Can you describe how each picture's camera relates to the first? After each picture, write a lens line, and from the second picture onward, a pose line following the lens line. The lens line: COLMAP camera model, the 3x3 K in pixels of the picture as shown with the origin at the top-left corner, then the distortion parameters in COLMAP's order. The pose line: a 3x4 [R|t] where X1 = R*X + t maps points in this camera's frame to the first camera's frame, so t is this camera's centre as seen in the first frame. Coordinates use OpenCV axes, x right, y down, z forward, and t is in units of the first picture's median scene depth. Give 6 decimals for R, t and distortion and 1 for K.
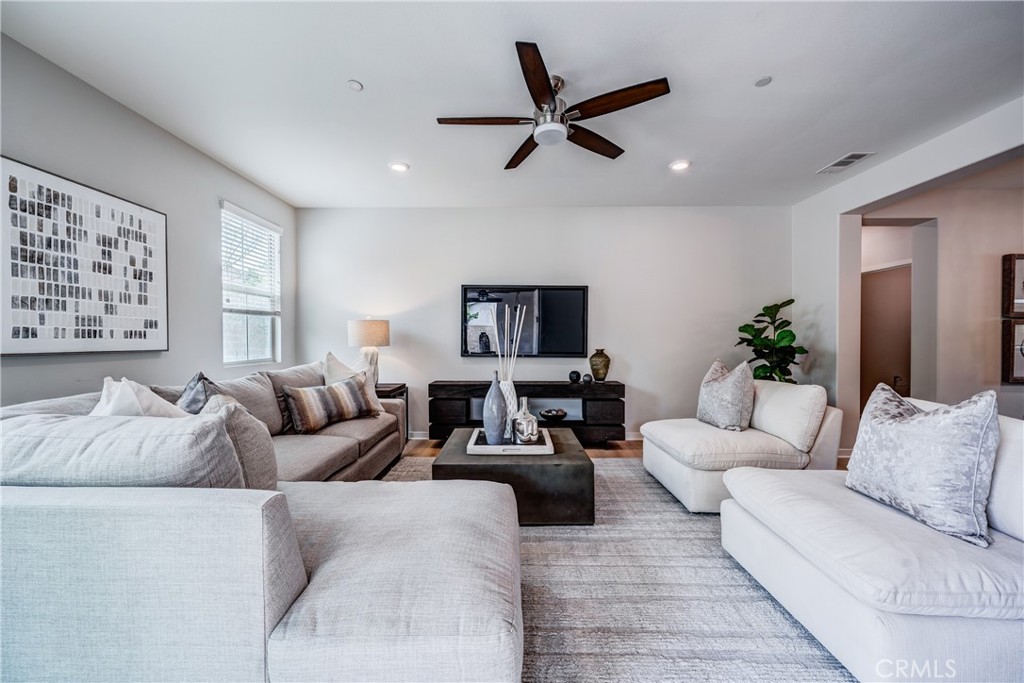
lens RADIAL K [[399.5, 0, 509.7], [0, 399.5, 342.5], [0, 0, 1]] dist [0.006320, -0.000030]
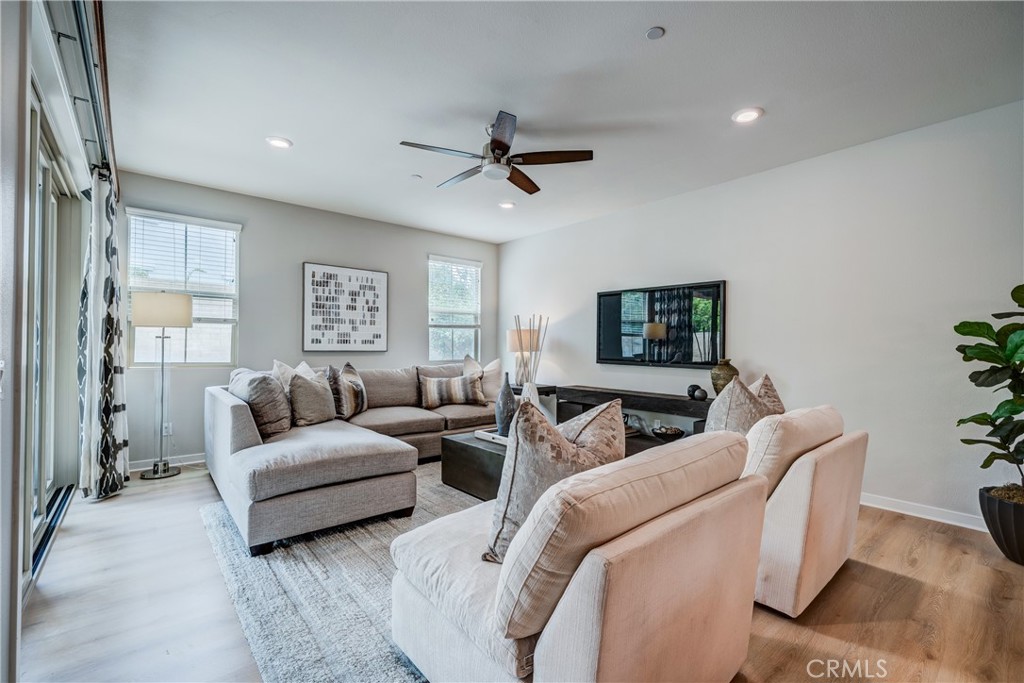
lens RADIAL K [[442.0, 0, 510.6], [0, 442.0, 342.0], [0, 0, 1]] dist [-0.002803, -0.000115]
pose [[0.659190, -0.003108, -0.751970, 1.036485], [-0.013324, 0.999786, -0.015813, 0.003075], [0.751858, 0.020443, 0.659008, 0.171832]]
